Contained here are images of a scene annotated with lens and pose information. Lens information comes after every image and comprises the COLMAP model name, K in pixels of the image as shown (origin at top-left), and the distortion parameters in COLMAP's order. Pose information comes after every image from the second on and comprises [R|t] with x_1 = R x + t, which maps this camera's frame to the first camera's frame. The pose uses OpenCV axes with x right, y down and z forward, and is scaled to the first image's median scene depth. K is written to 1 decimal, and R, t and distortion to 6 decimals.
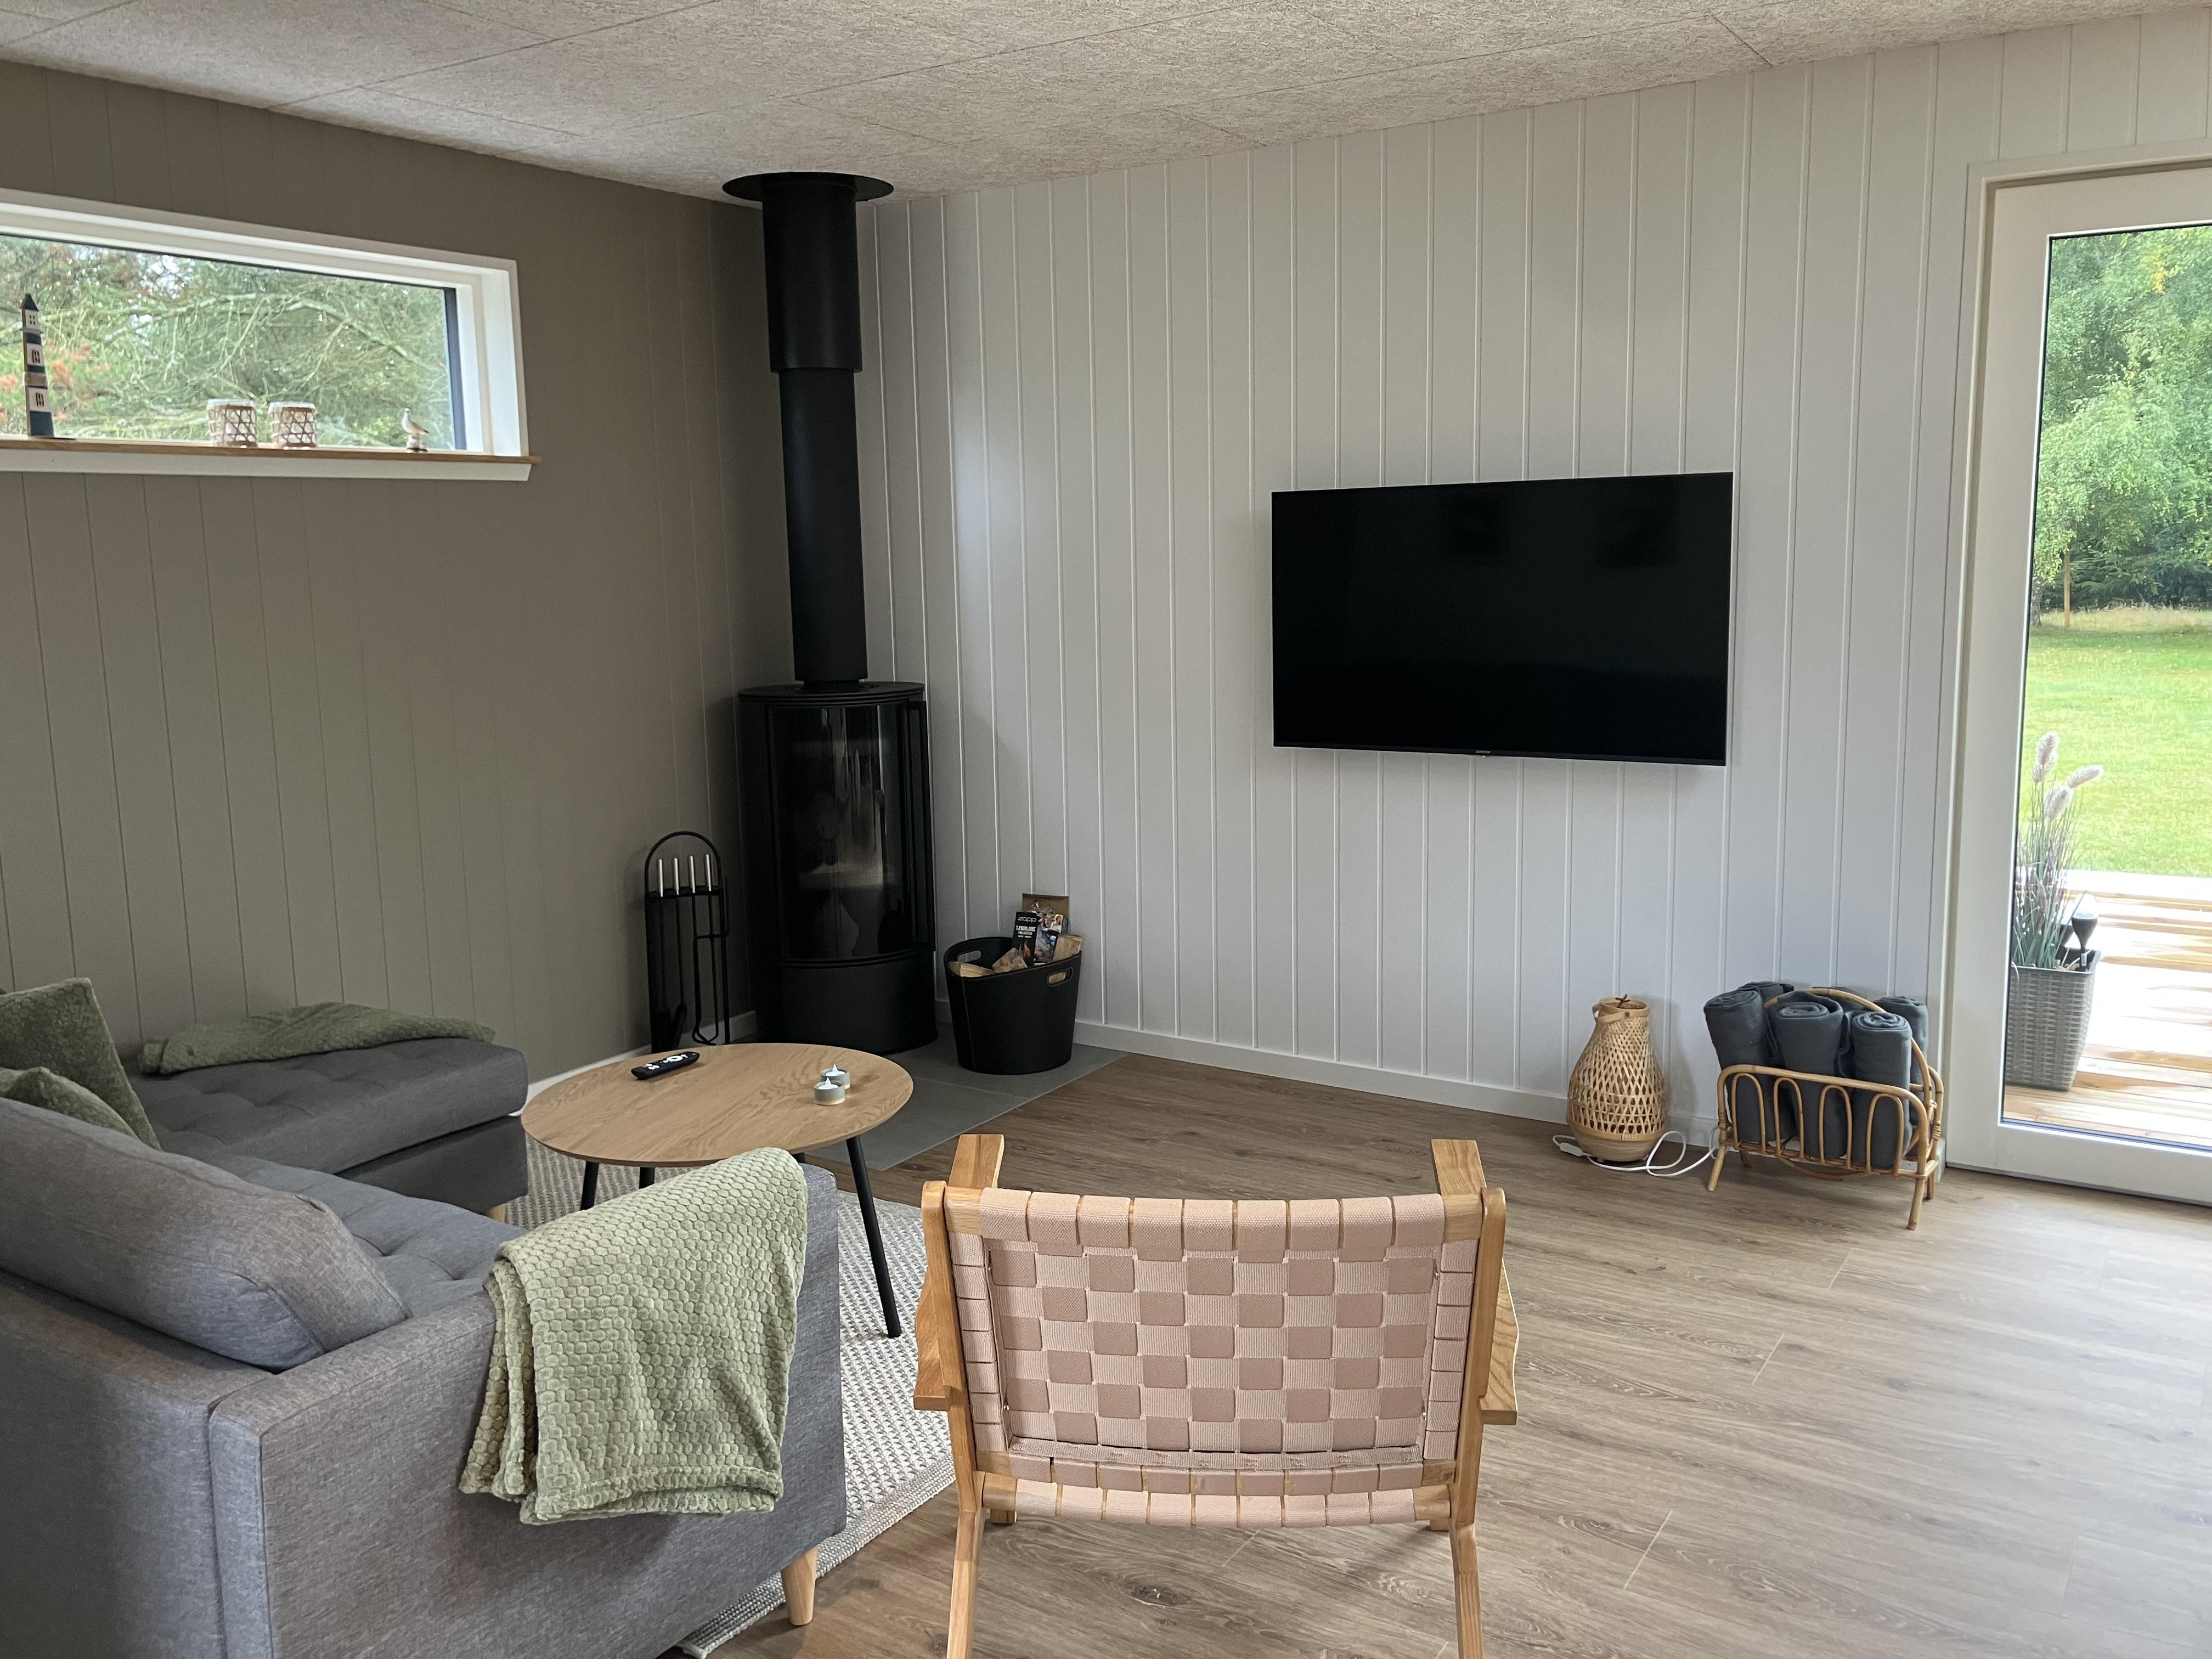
lens RADIAL K [[1819.3, 0, 1106.0], [0, 1819.3, 829.5], [0, 0, 1]] dist [-0.004447, -0.004133]
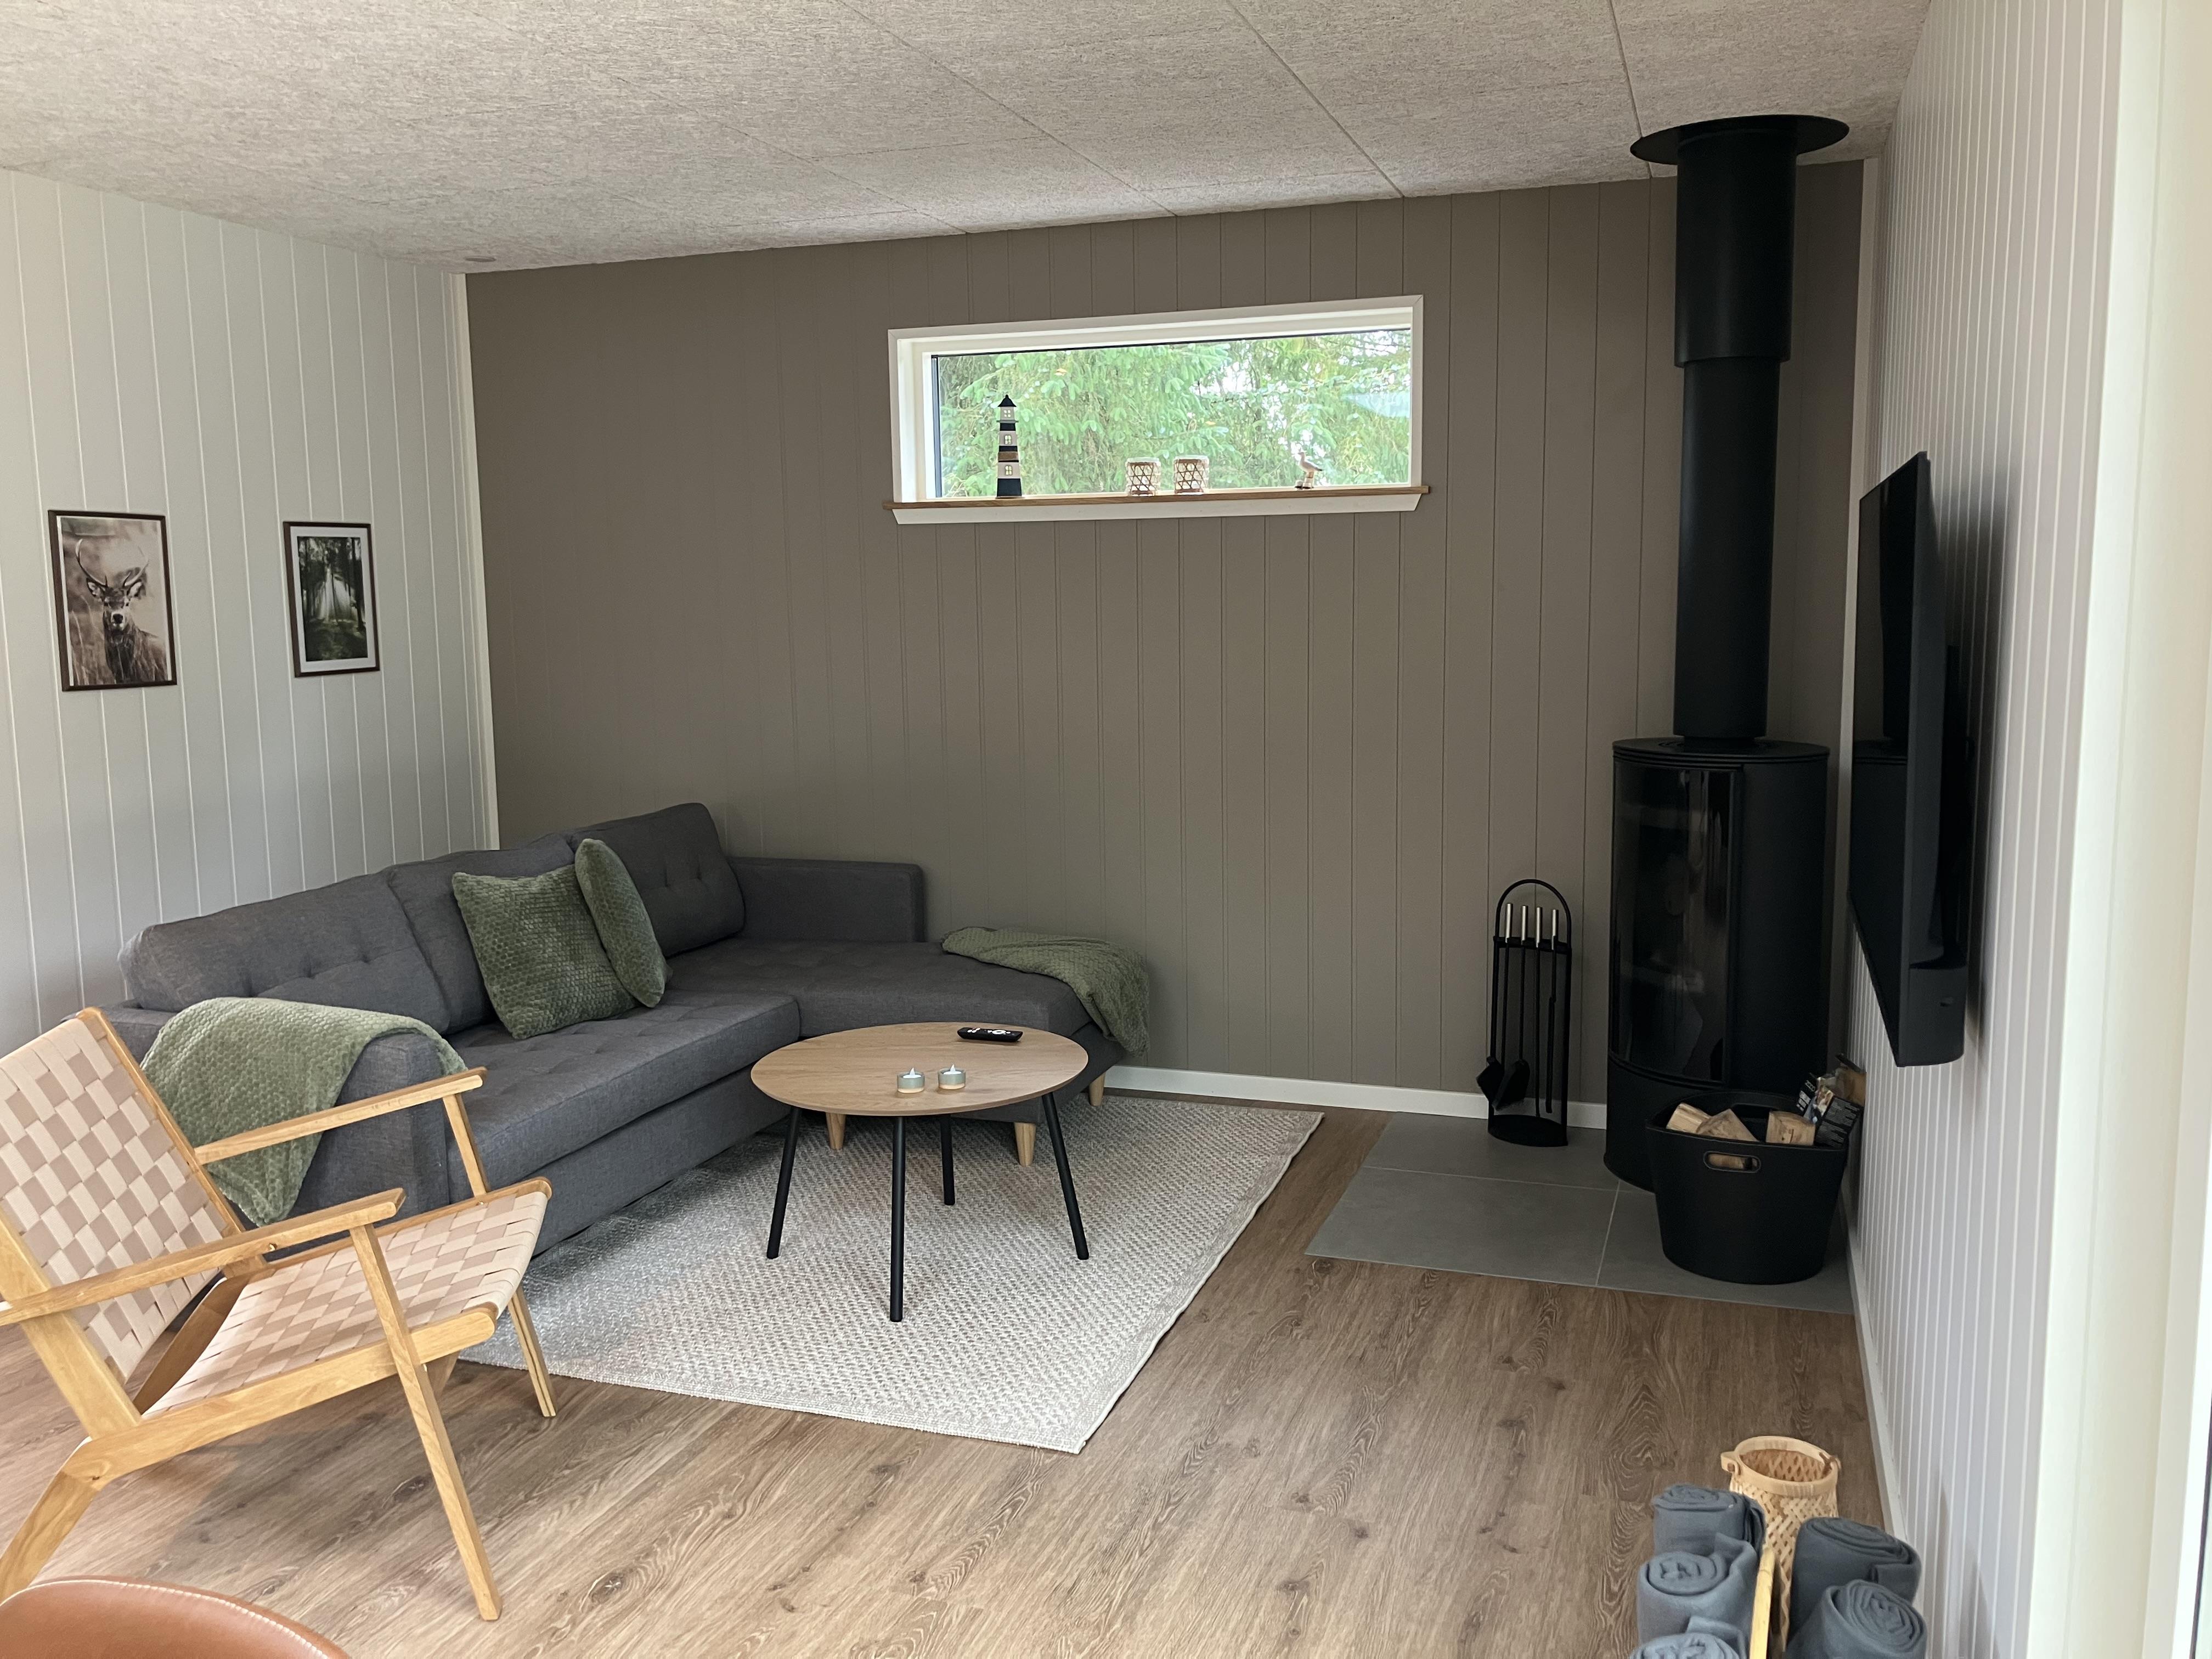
lens RADIAL K [[1765.5, 0, 1106.0], [0, 1765.5, 829.5], [0, 0, 1]] dist [0.149281, -0.472941]
pose [[0.233589, 0.147102, -0.961144, 0.664180], [-0.145520, 0.982646, 0.115027, -0.109213], [0.961384, 0.112997, 0.250942, 0.626411]]
